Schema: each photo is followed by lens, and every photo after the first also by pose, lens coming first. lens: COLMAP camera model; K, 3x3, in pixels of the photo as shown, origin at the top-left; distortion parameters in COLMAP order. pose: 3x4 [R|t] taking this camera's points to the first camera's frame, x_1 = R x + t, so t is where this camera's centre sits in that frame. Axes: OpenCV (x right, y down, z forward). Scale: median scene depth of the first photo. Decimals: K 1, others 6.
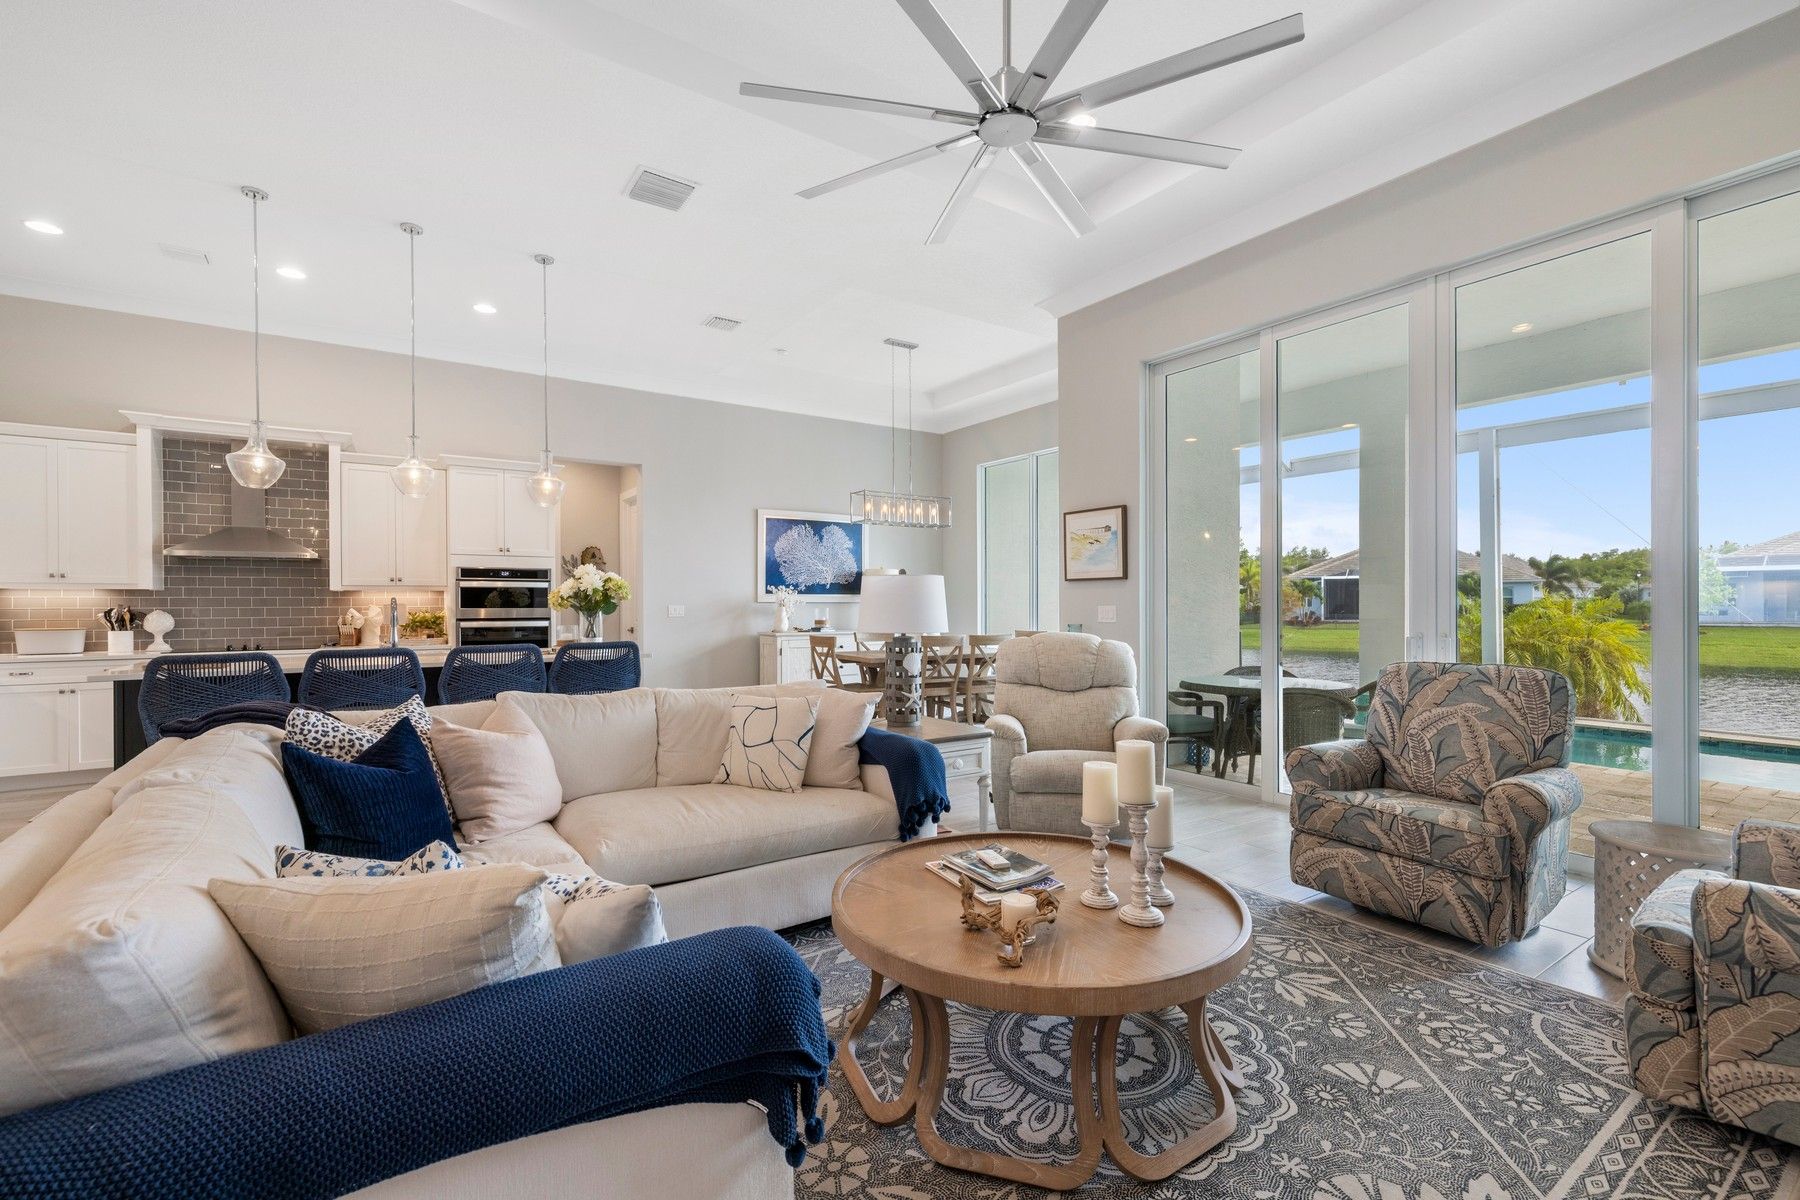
lens RADIAL K [[775.3, 0, 880.8], [0, 775.3, 609.4], [0, 0, 1]] dist [0.022717, -0.003433]
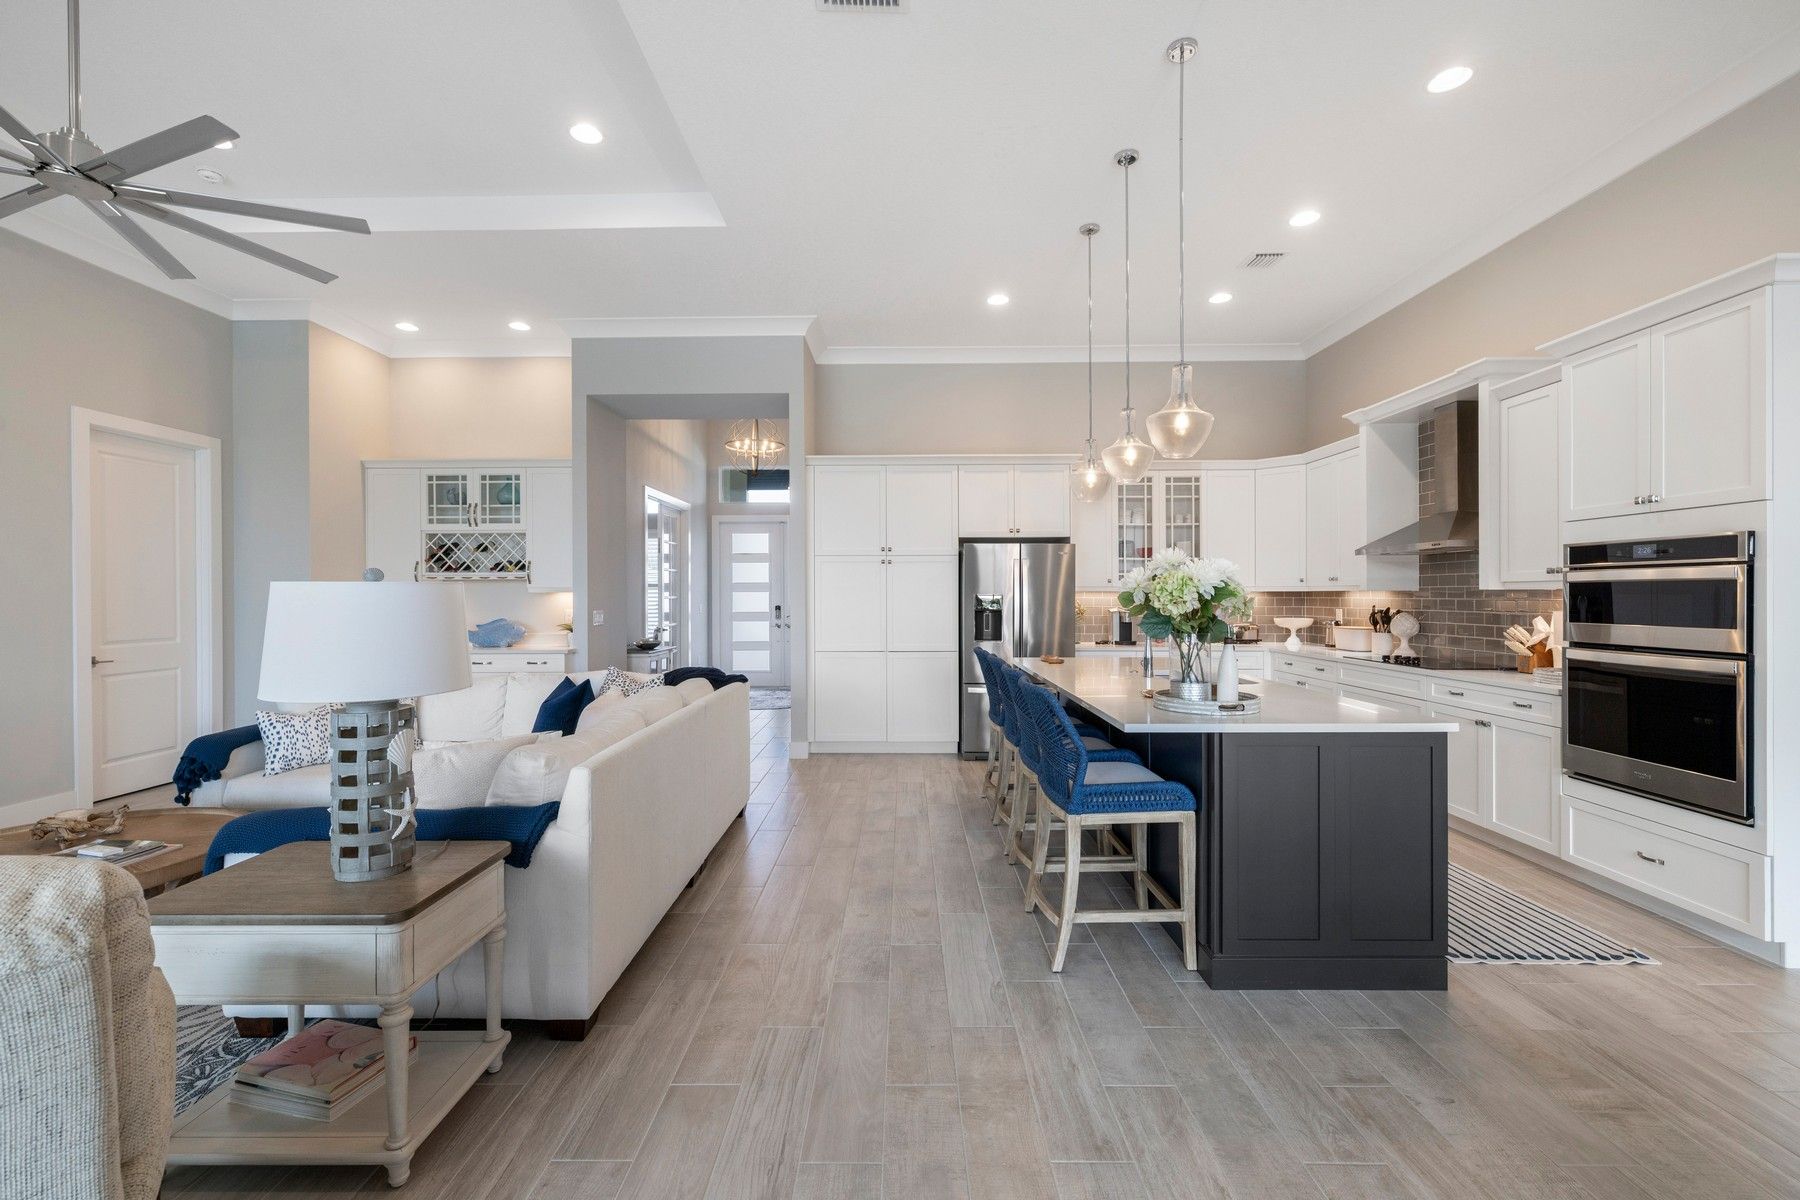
lens RADIAL K [[755.1, 0, 893.9], [0, 755.1, 598.9], [0, 0, 1]] dist [0.001152, -0.000104]
pose [[-0.556424, 0.008289, -0.830857, 0.171369], [-0.003792, 0.999914, 0.012515, -0.026217], [0.830890, 0.010115, -0.556345, 1.082880]]
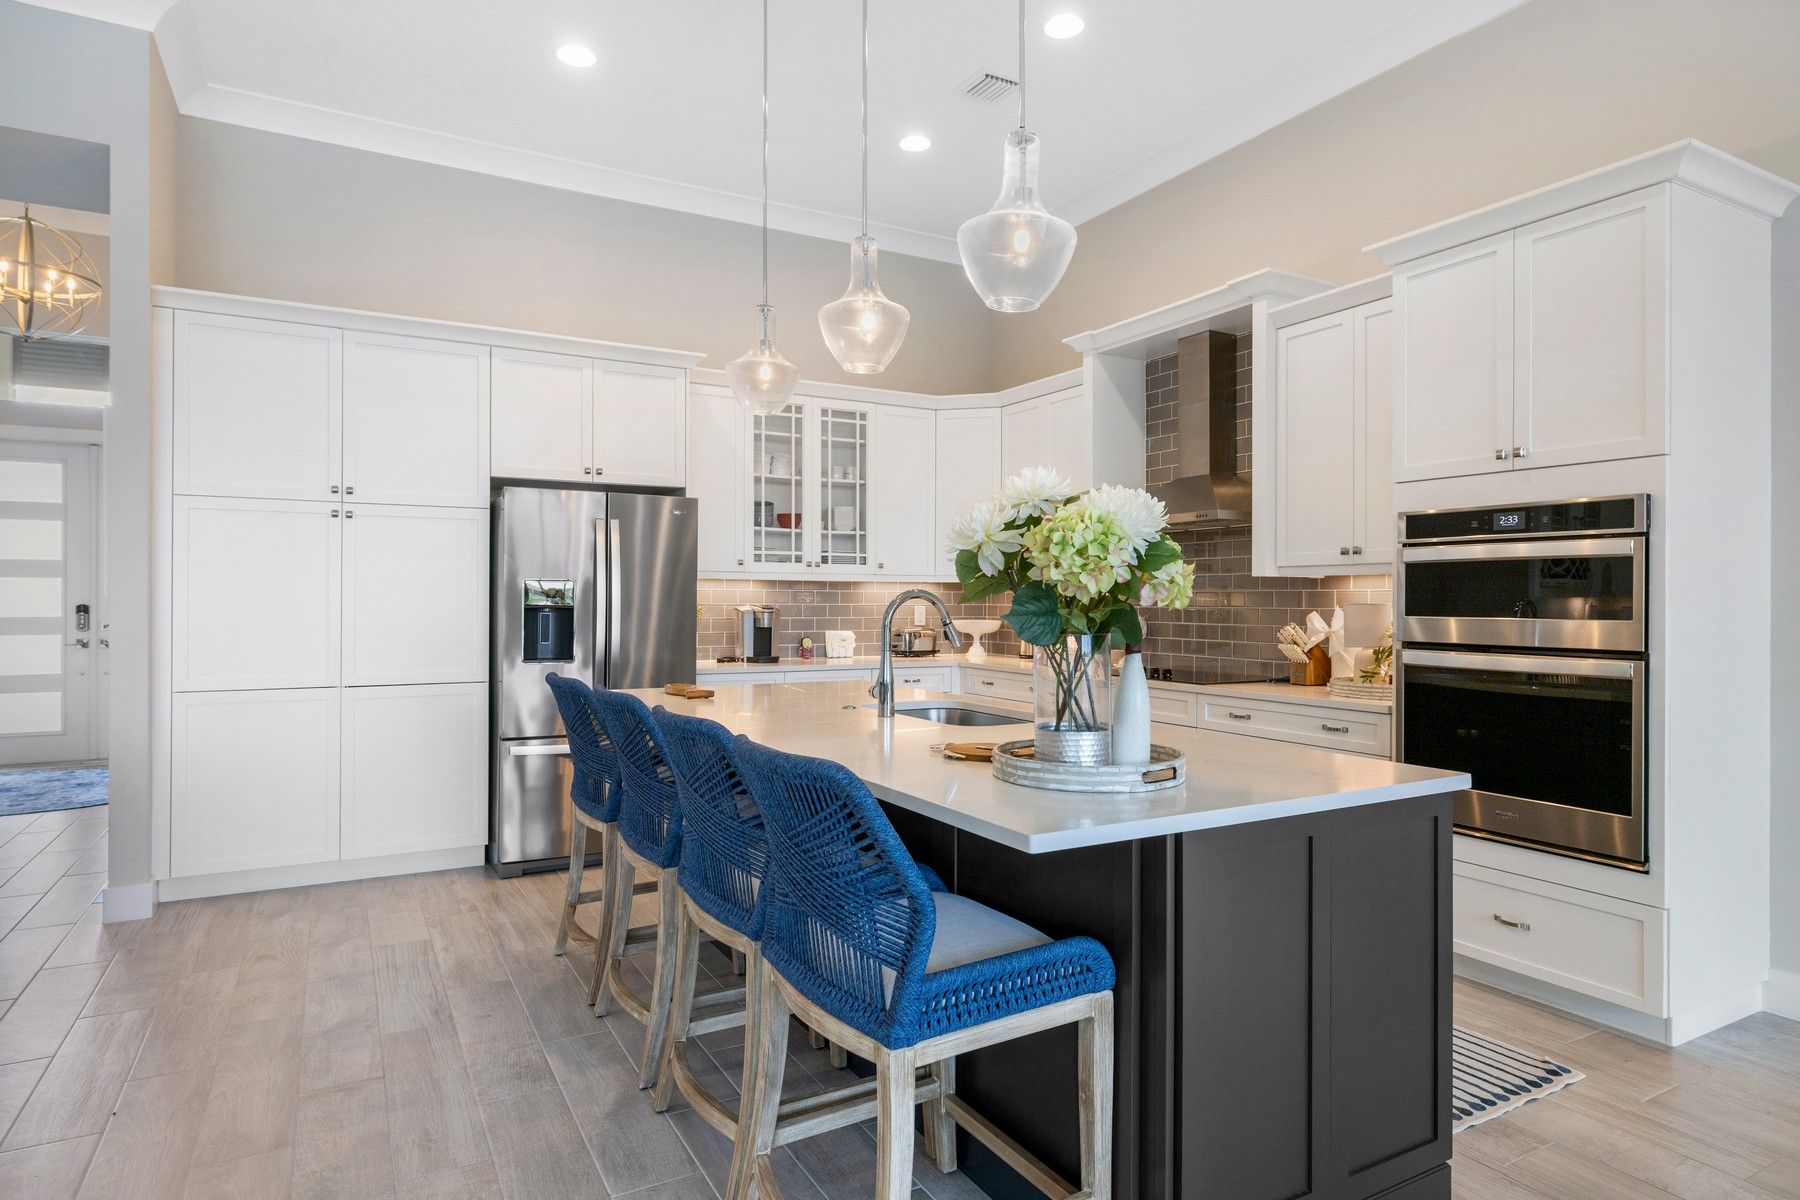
lens RADIAL K [[1011.4, 0, 896.6], [0, 1011.4, 595.5], [0, 0, 1]] dist [0.003859, -0.003191]
pose [[-0.069365, -0.000817, -0.997591, -0.006093], [-0.013002, 0.999915, 0.000085, -0.010116], [0.997507, 0.012977, -0.069370, 0.930113]]
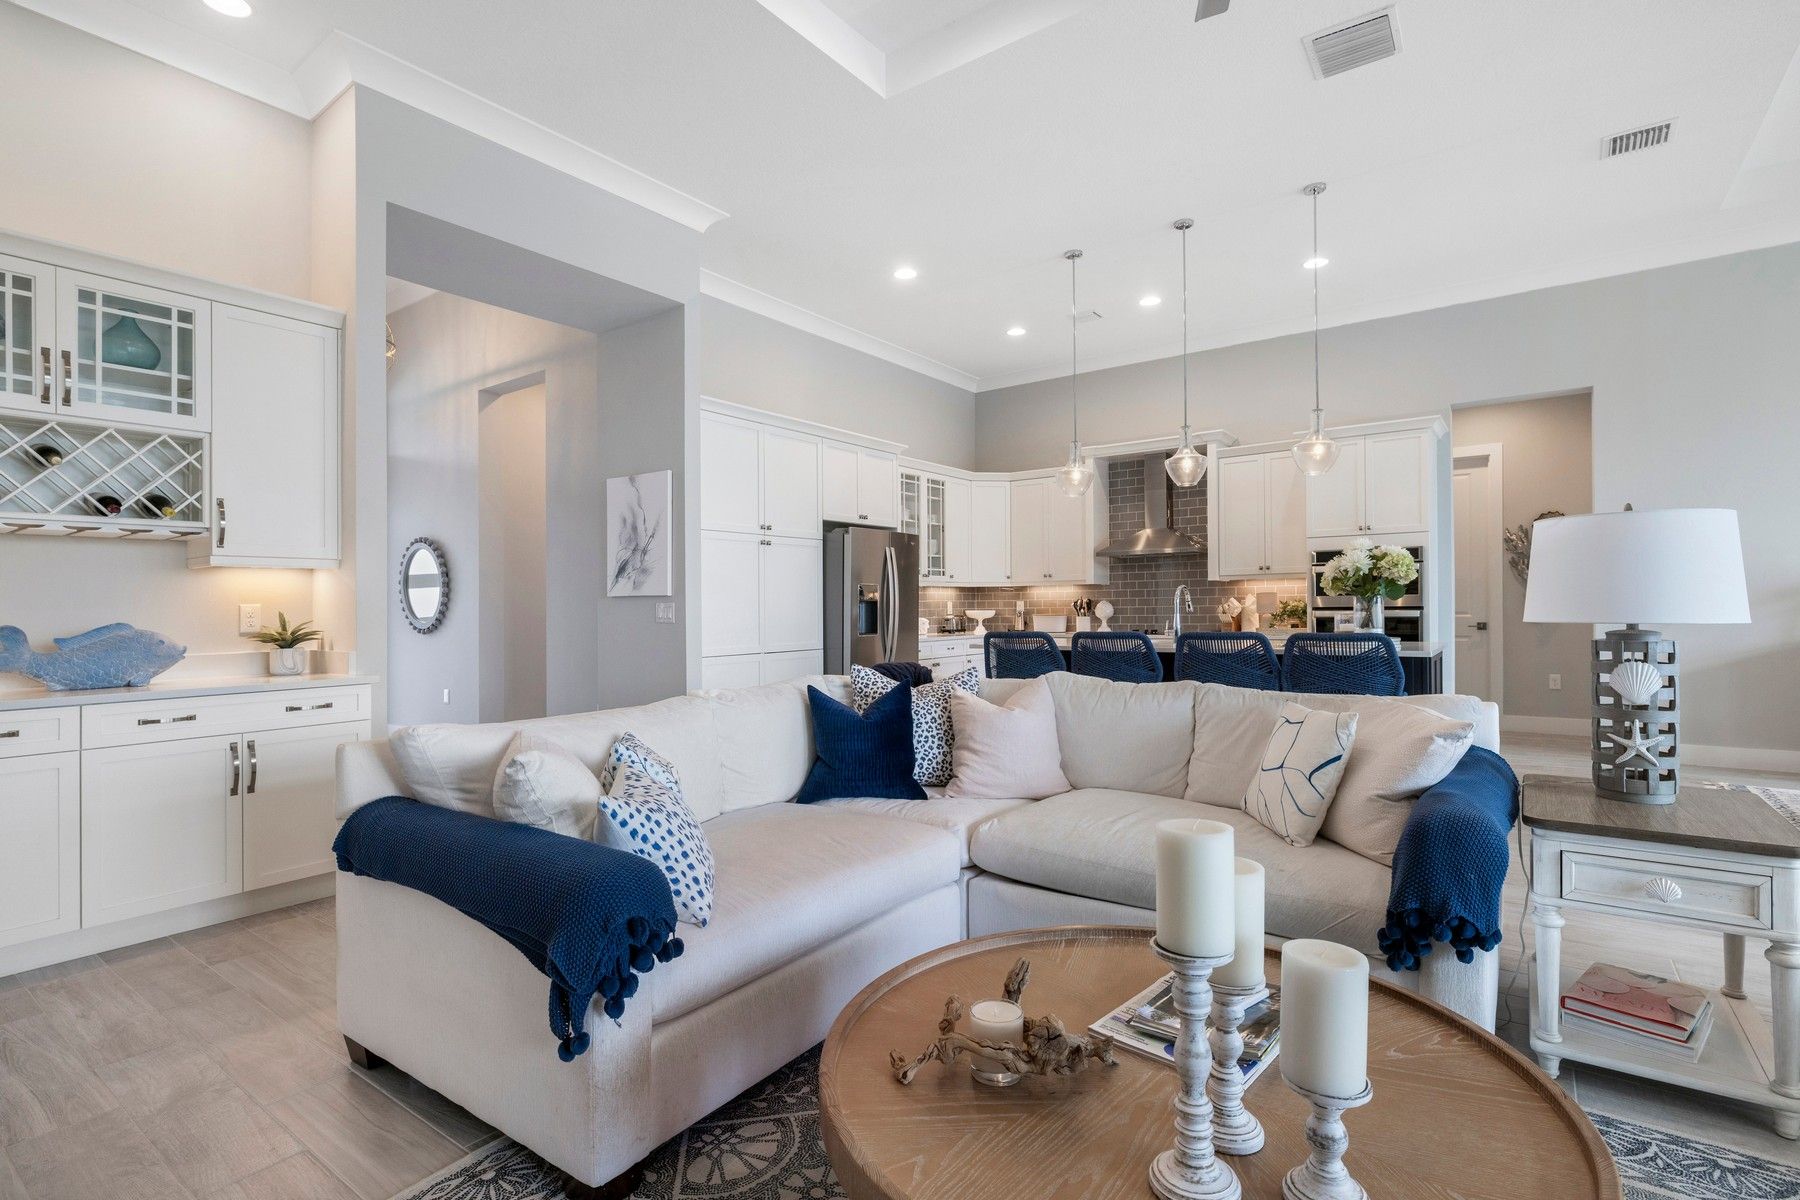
lens RADIAL K [[862.5, 0, 903.4], [0, 862.5, 604.1], [0, 0, 1]] dist [0.000837, -0.001153]
pose [[0.359029, -0.005122, -0.933312, 0.276703], [0.004329, 0.999983, -0.003822, 0.011571], [0.933316, -0.002668, 0.359045, 0.223502]]
